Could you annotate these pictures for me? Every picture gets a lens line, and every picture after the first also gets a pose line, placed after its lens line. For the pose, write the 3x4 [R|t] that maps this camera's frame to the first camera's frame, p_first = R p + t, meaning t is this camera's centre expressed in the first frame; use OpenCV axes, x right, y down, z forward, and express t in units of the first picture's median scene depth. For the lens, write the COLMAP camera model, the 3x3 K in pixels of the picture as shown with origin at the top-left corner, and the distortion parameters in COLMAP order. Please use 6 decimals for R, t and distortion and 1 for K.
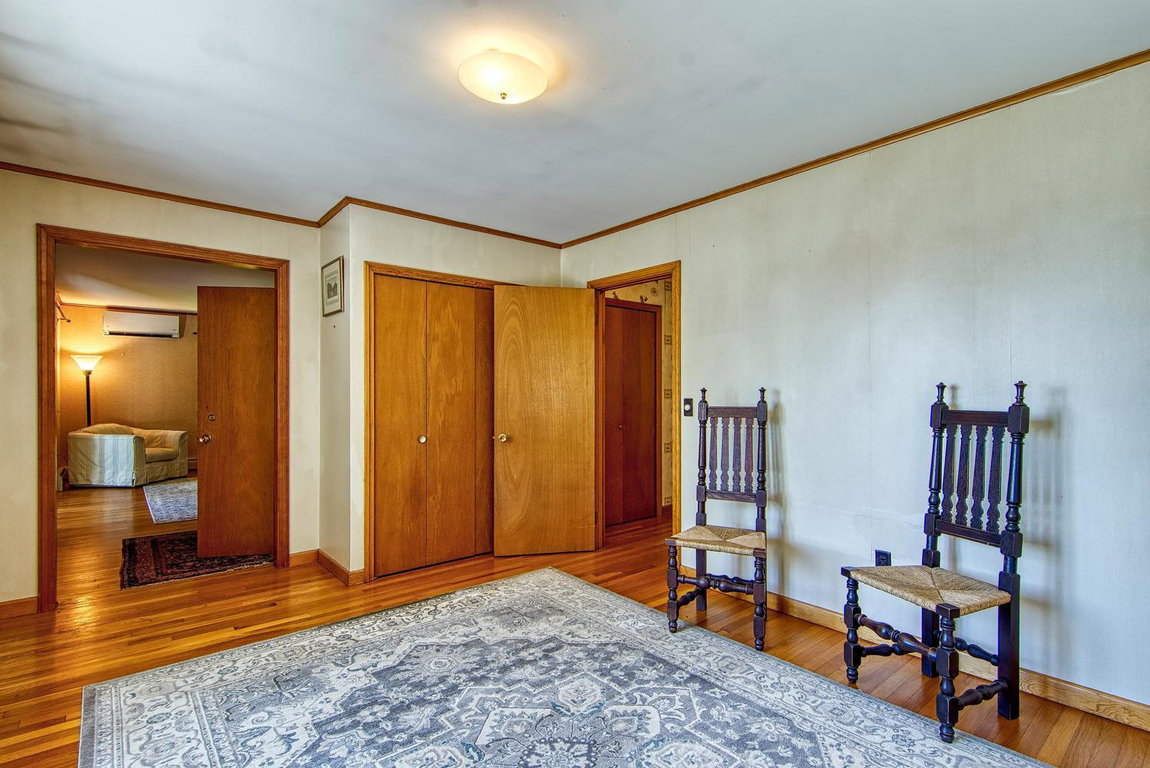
lens RADIAL K [[552.5, 0, 569.7], [0, 552.5, 388.4], [0, 0, 1]] dist [0.013566, -0.007091]
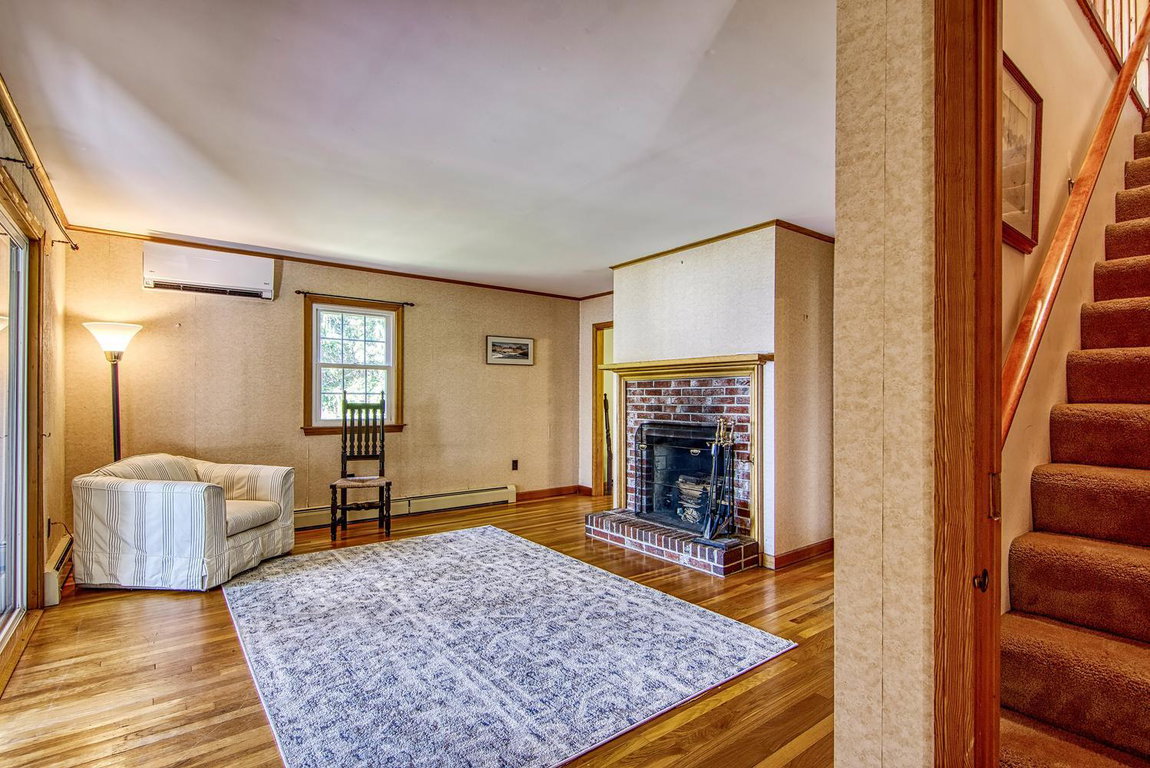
lens RADIAL K [[552.5, 0, 568.7], [0, 552.5, 391.4], [0, 0, 1]] dist [0.013566, -0.007091]
pose [[0.998969, -0.000634, -0.045385, -0.432208], [0.000511, 0.999996, -0.002726, 0.006025], [0.045387, 0.002700, 0.998966, 0.515698]]
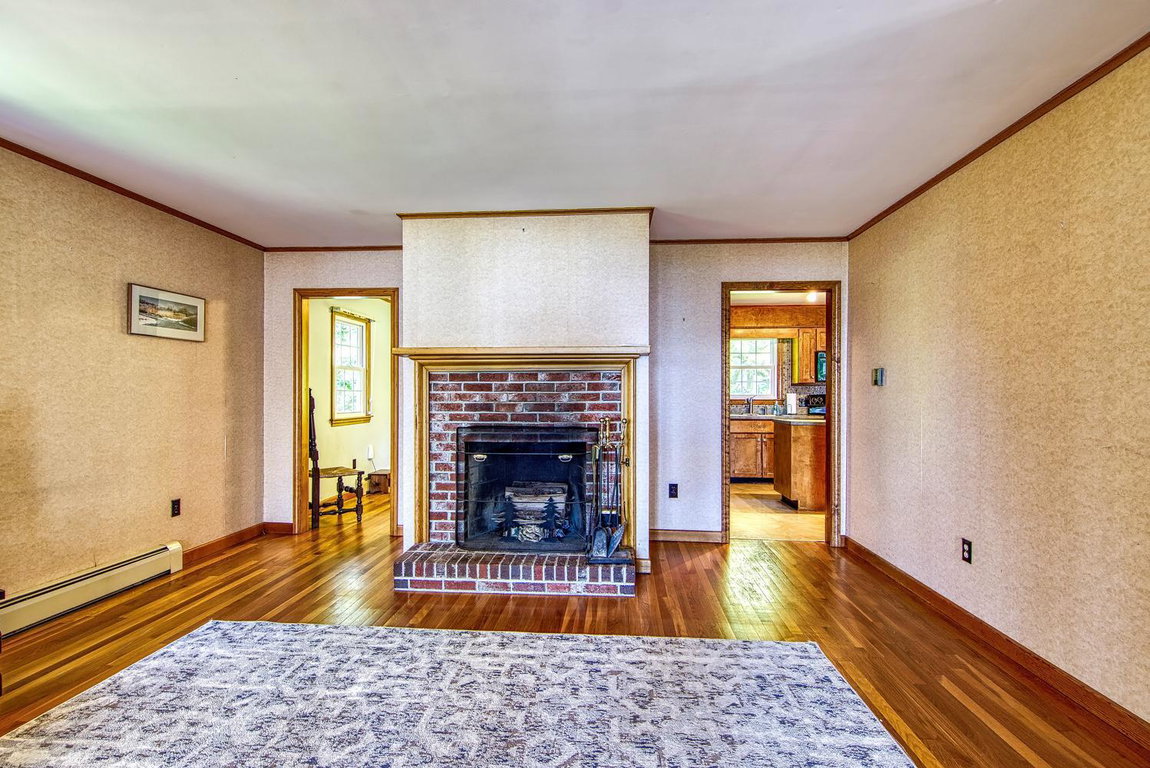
lens RADIAL K [[552.5, 0, 572.6], [0, 552.5, 391.2], [0, 0, 1]] dist [0.013566, -0.007091]
pose [[0.696976, 0.000728, 0.717094, -0.664115], [-0.004764, 0.999982, 0.003614, 0.006886], [-0.717078, -0.005935, 0.696967, 0.745166]]
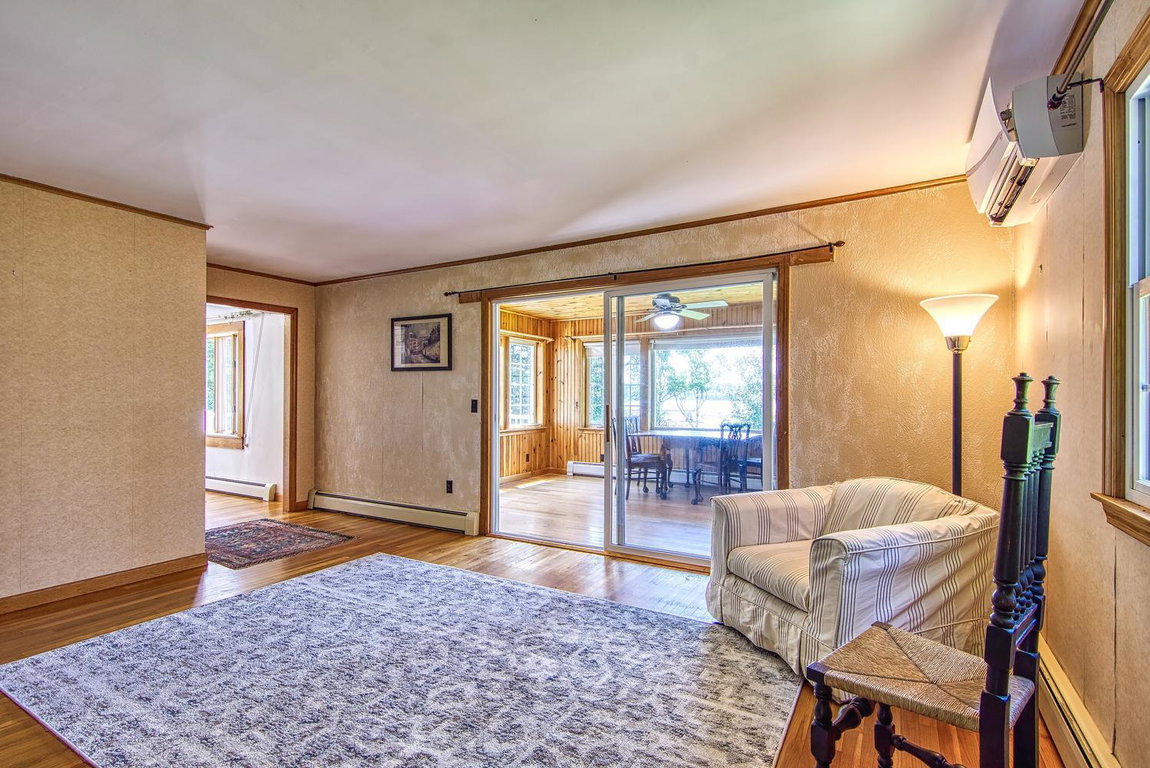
lens RADIAL K [[552.5, 0, 572.8], [0, 552.5, 393.9], [0, 0, 1]] dist [0.013566, -0.007091]
pose [[-0.941573, -0.007561, -0.336723, -0.514215], [-0.002949, 0.999895, -0.014207, 0.011731], [0.336795, -0.012384, -0.941497, 1.299190]]
